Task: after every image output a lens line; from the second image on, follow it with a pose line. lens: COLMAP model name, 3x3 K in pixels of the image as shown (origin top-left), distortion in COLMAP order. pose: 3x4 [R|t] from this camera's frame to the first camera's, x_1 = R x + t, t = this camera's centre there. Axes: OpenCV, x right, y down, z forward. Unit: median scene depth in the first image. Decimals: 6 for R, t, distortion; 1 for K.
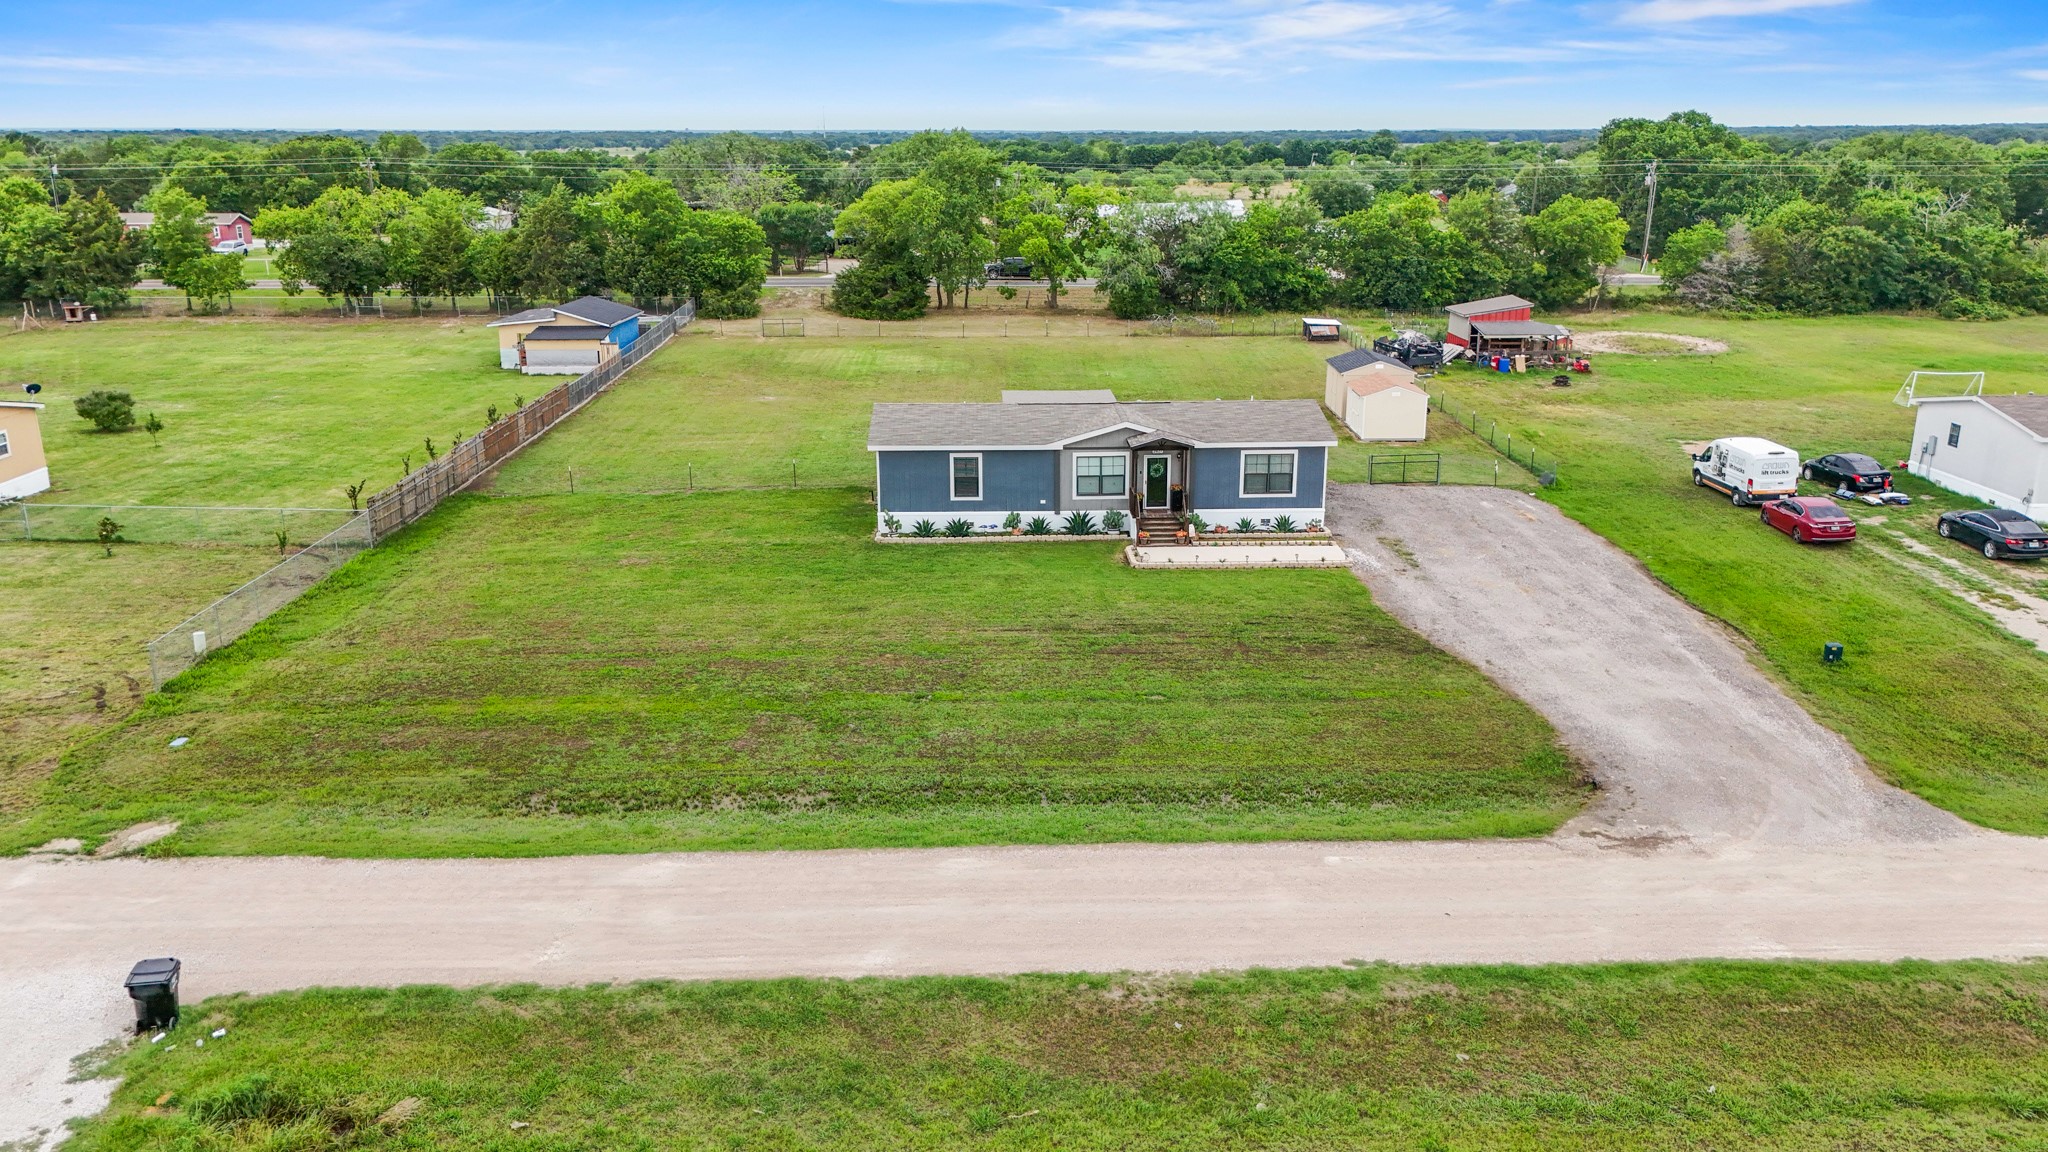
lens RADIAL K [[1528.3, 0, 1027.9], [0, 1528.3, 583.3], [0, 0, 1]] dist [0.073529, -0.070496]
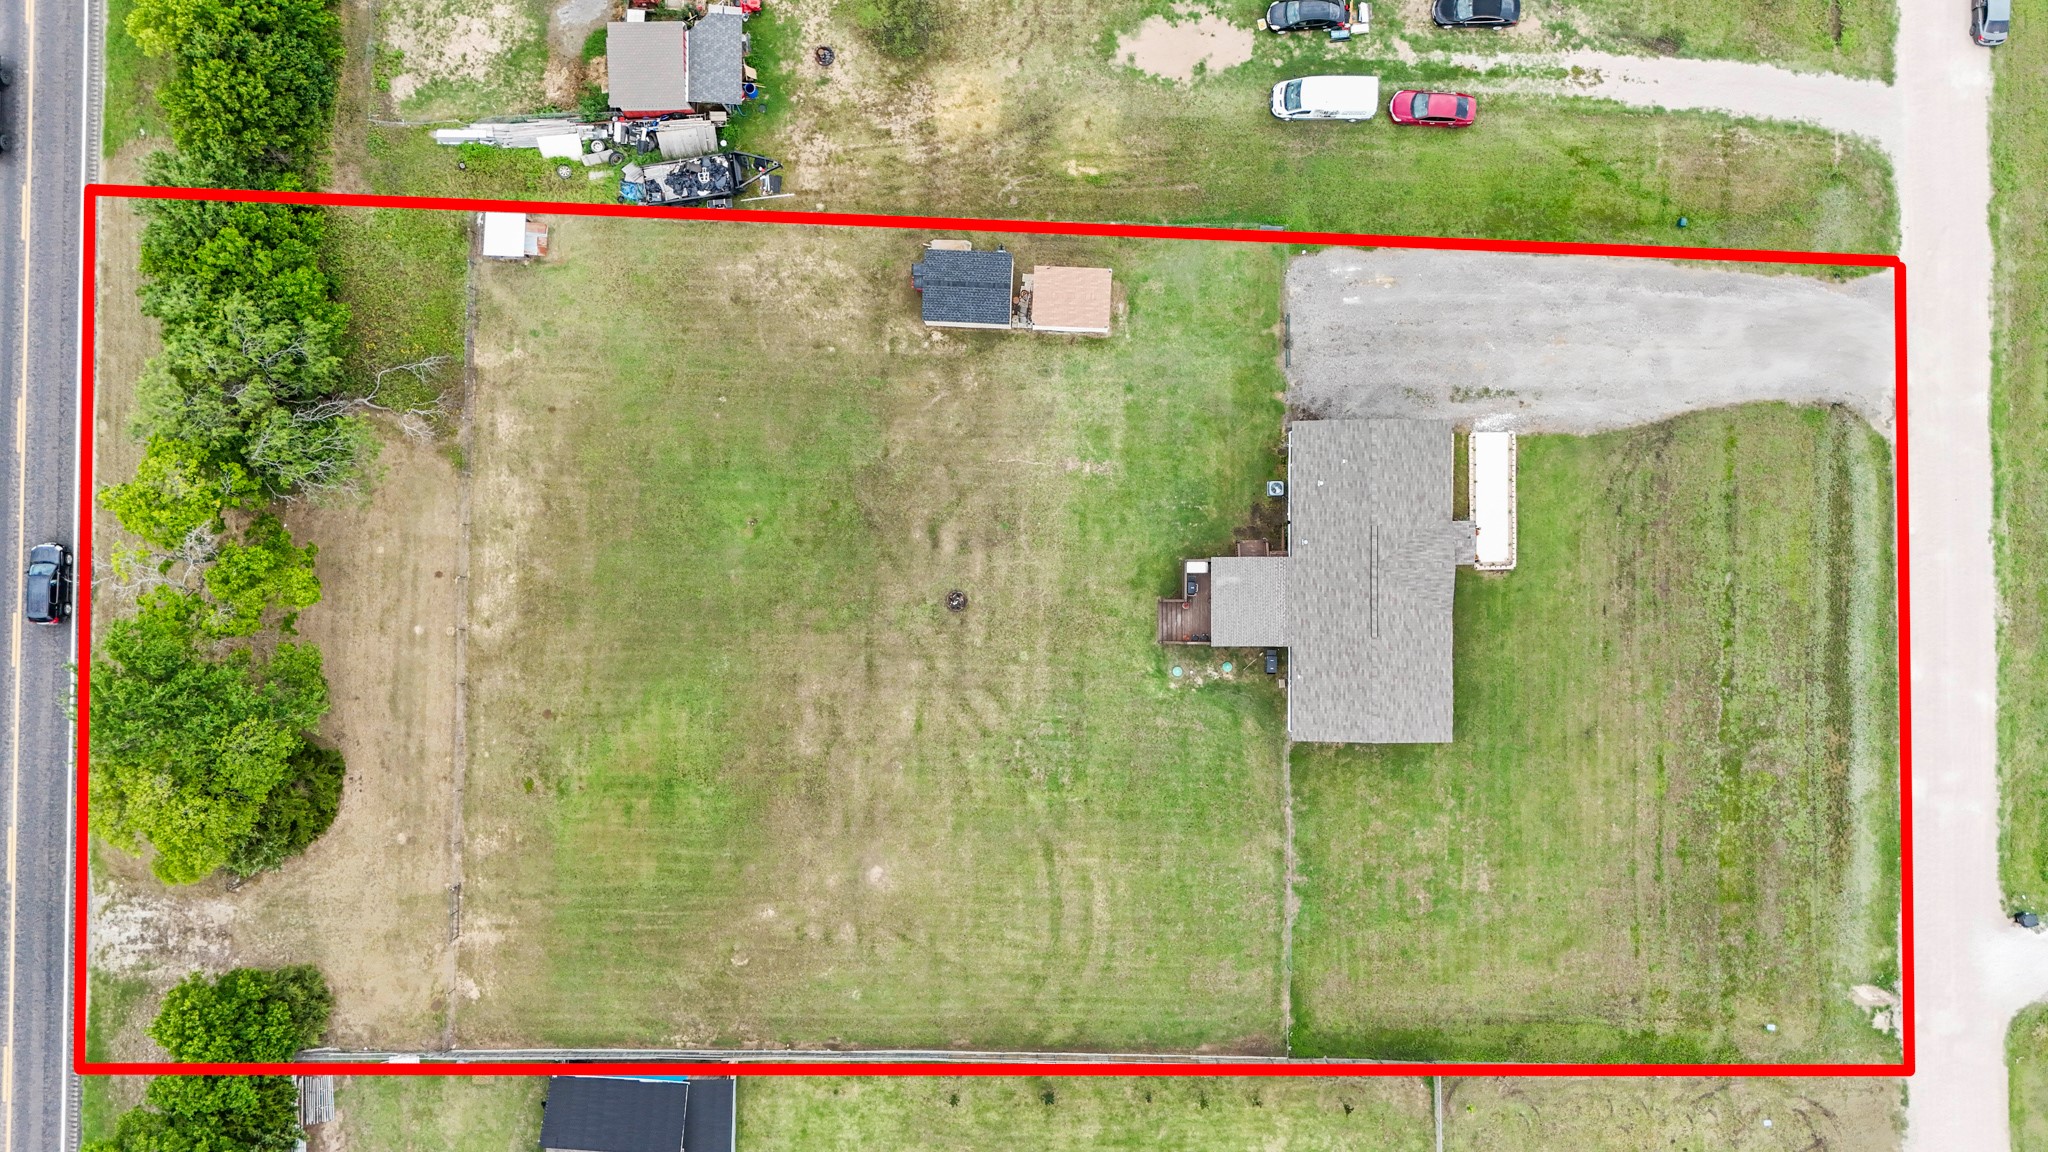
lens RADIAL K [[1528.3, 0, 1028.8], [0, 1528.3, 566.8], [0, 0, 1]] dist [0.073529, -0.070496]
pose [[0.031236, -0.999415, 0.013950, 0.029860], [0.304079, 0.022797, 0.952374, -1.626370], [-0.952135, -0.025507, 0.304613, 0.940107]]
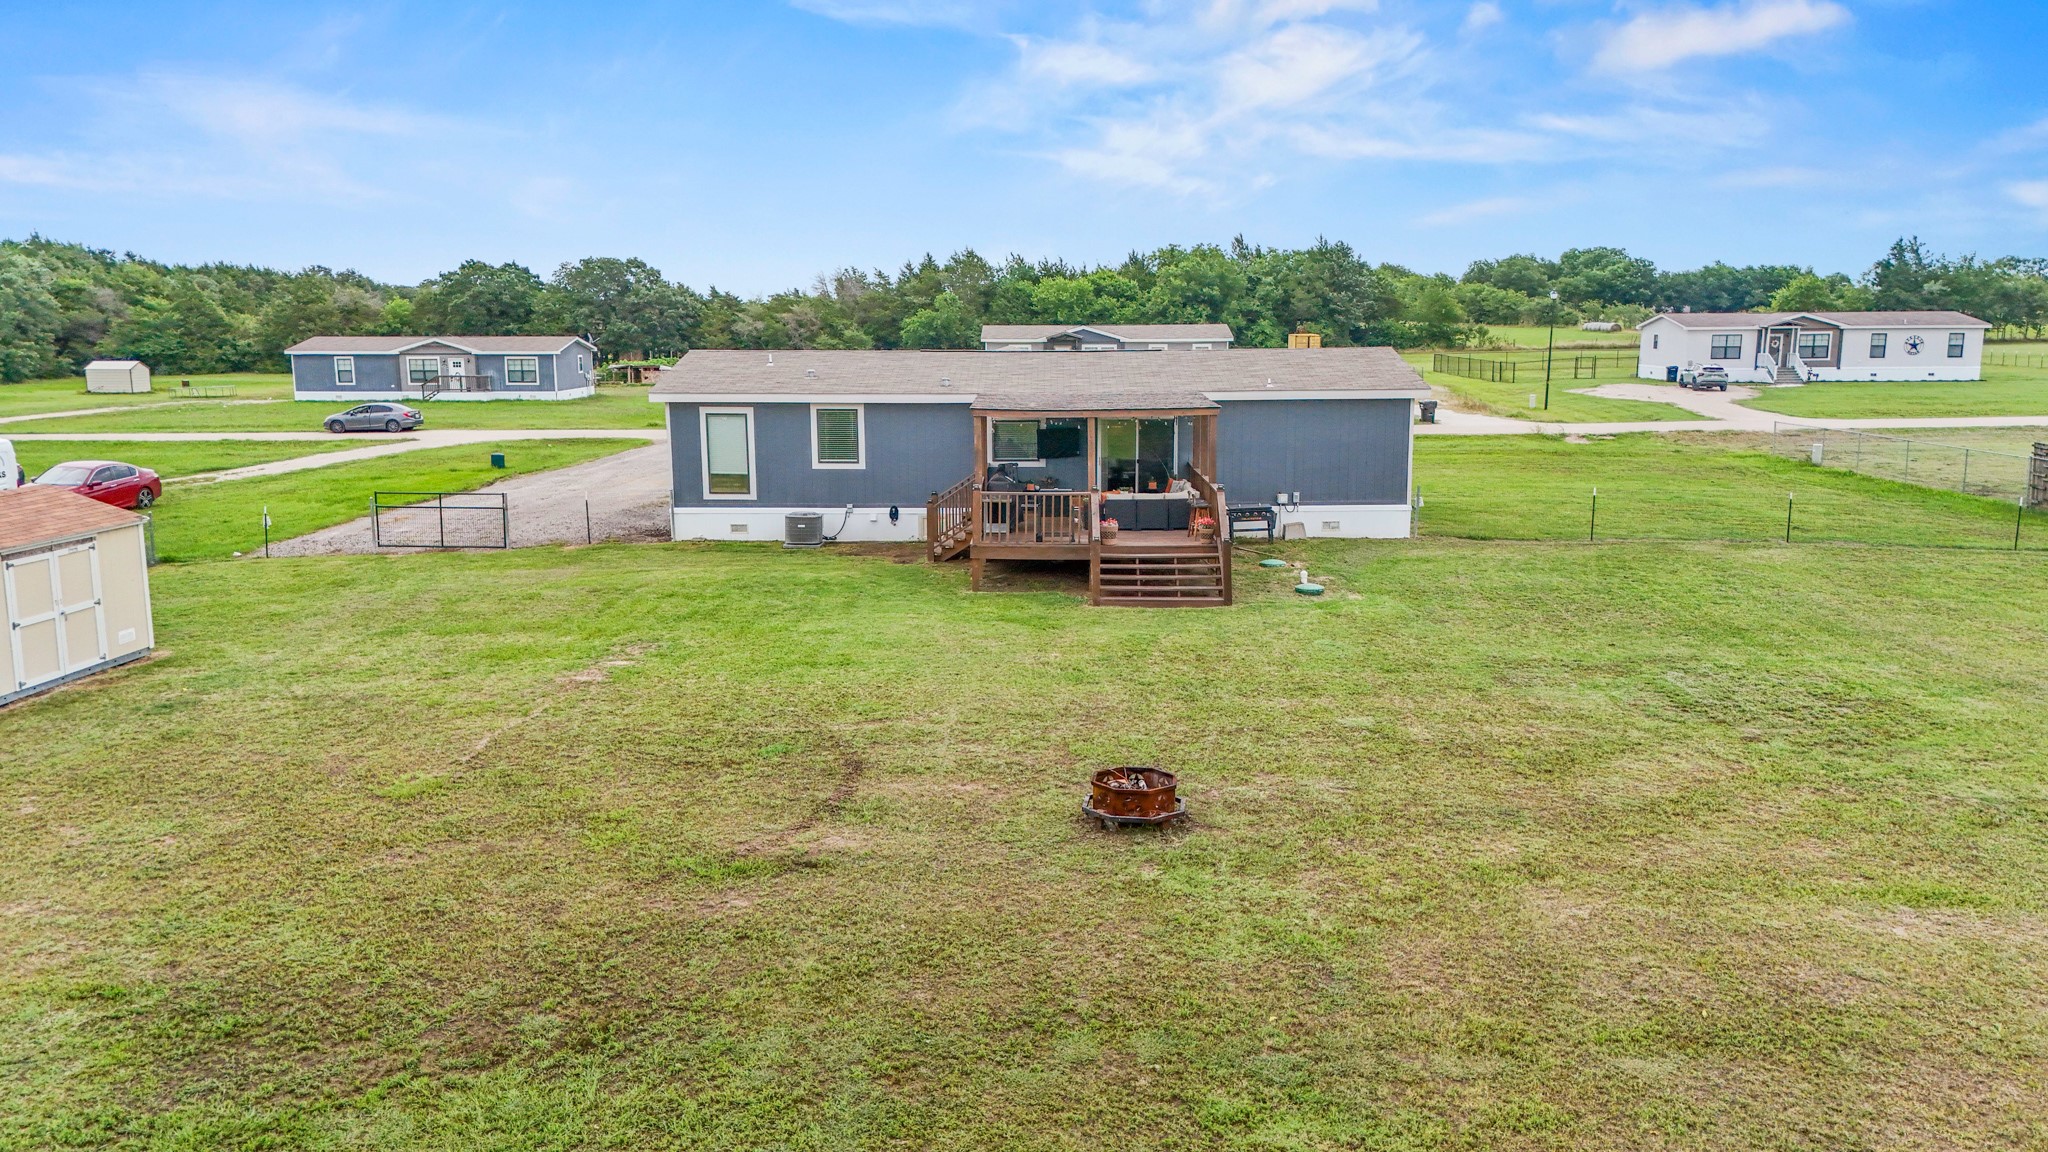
lens RADIAL K [[1528.3, 0, 1022.6], [0, 1528.3, 578.3], [0, 0, 1]] dist [0.073529, -0.070496]
pose [[-0.998814, 0.000393, 0.048687, 0.020998], [0.021964, 0.896069, 0.443371, -0.336551], [-0.043452, 0.443914, -0.895015, 1.724373]]
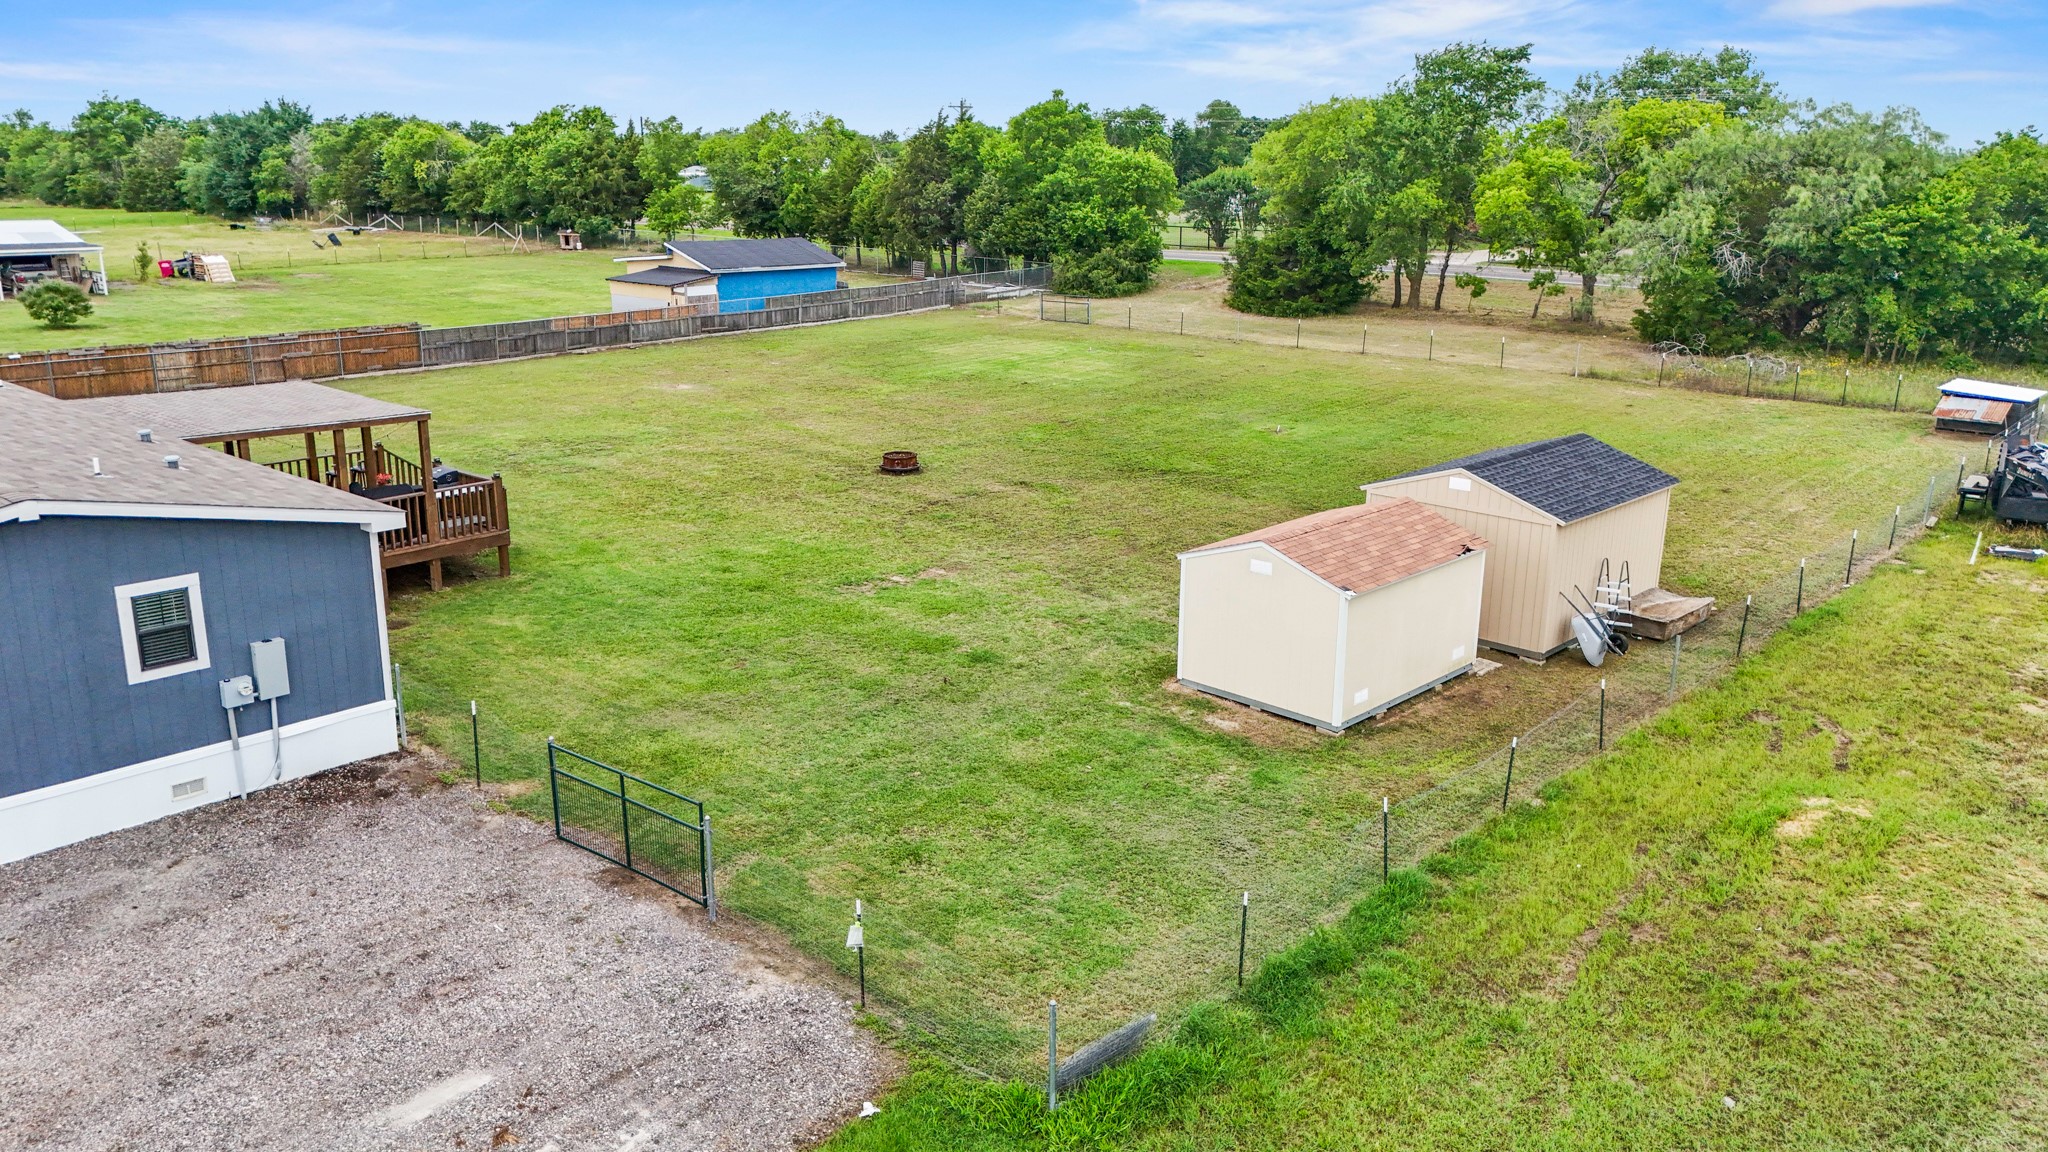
lens RADIAL K [[1528.3, 0, 1036.8], [0, 1528.3, 568.3], [0, 0, 1]] dist [0.073529, -0.070496]
pose [[0.735891, 0.190629, -0.649711, 0.547726], [-0.206787, 0.976980, 0.052435, -0.172931], [0.644750, 0.095765, 0.758371, 0.976377]]
